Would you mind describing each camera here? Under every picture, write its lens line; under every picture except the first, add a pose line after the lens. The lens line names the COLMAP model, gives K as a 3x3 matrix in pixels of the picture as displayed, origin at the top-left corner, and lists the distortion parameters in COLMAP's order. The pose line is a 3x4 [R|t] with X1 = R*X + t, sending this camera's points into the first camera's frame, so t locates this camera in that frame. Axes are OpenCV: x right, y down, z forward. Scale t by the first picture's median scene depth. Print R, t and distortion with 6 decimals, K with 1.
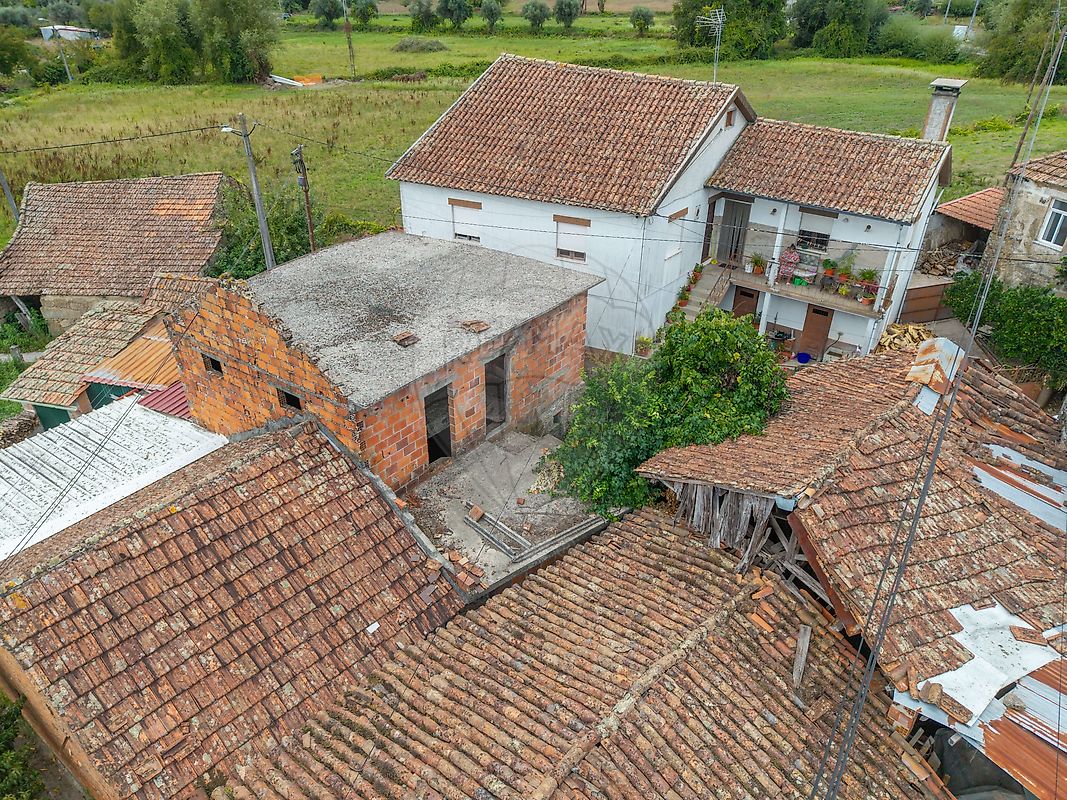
lens RADIAL K [[713.2, 0, 533.5], [0, 713.2, 400.0], [0, 0, 1]] dist [0.012652, -0.007638]
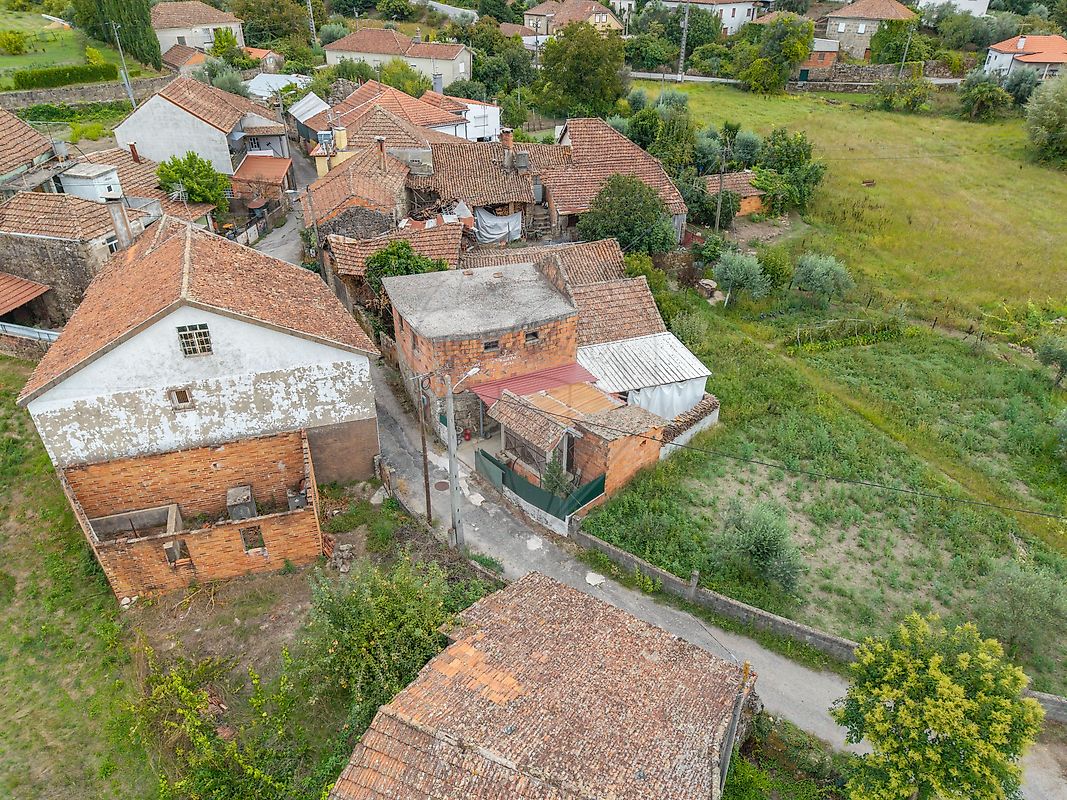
lens RADIAL K [[710.7, 0, 533.5], [0, 710.7, 400.0], [0, 0, 1]] dist [0.034542, -0.040444]
pose [[-0.820558, -0.320631, 0.473160, -1.598976], [0.282622, 0.491939, 0.823481, -1.880246], [-0.496800, 0.809439, -0.313047, 2.093494]]
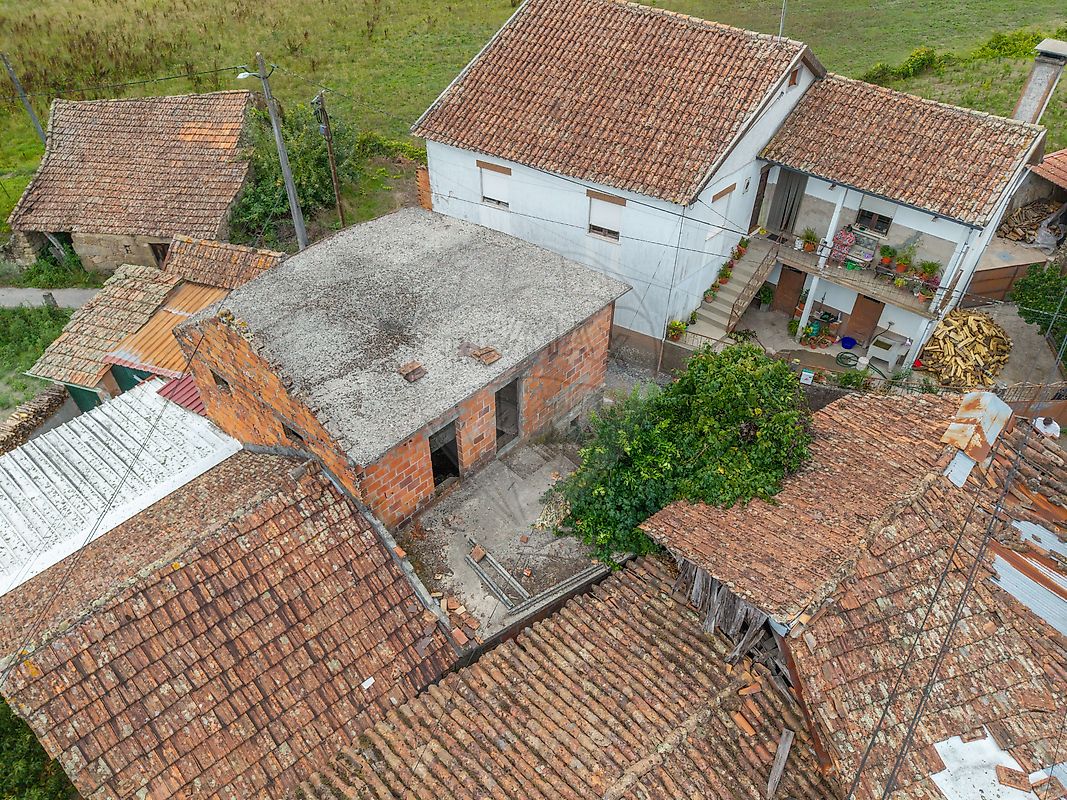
lens RADIAL K [[715.2, 0, 533.5], [0, 715.2, 400.0], [0, 0, 1]] dist [0.007020, -0.001905]
pose [[0.996541, 0.053986, -0.063176, 0.048810], [-0.041784, 0.982665, 0.180622, -0.235613], [0.071832, -0.177358, 0.981521, 0.055631]]
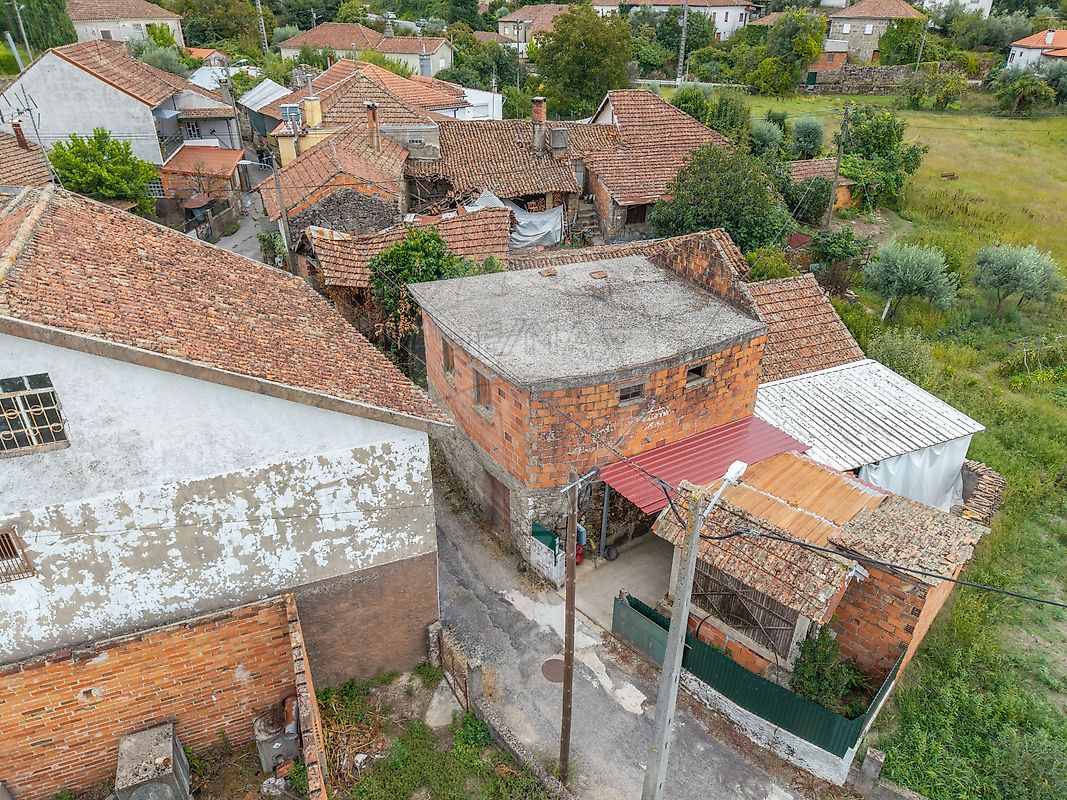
lens RADIAL K [[715.2, 0, 533.5], [0, 715.2, 400.0], [0, 0, 1]] dist [0.007020, -0.001905]
pose [[-0.857005, -0.268661, 0.439732, -0.797549], [0.254582, 0.521187, 0.814587, -1.210364], [-0.448030, 0.810053, -0.378263, 1.870360]]
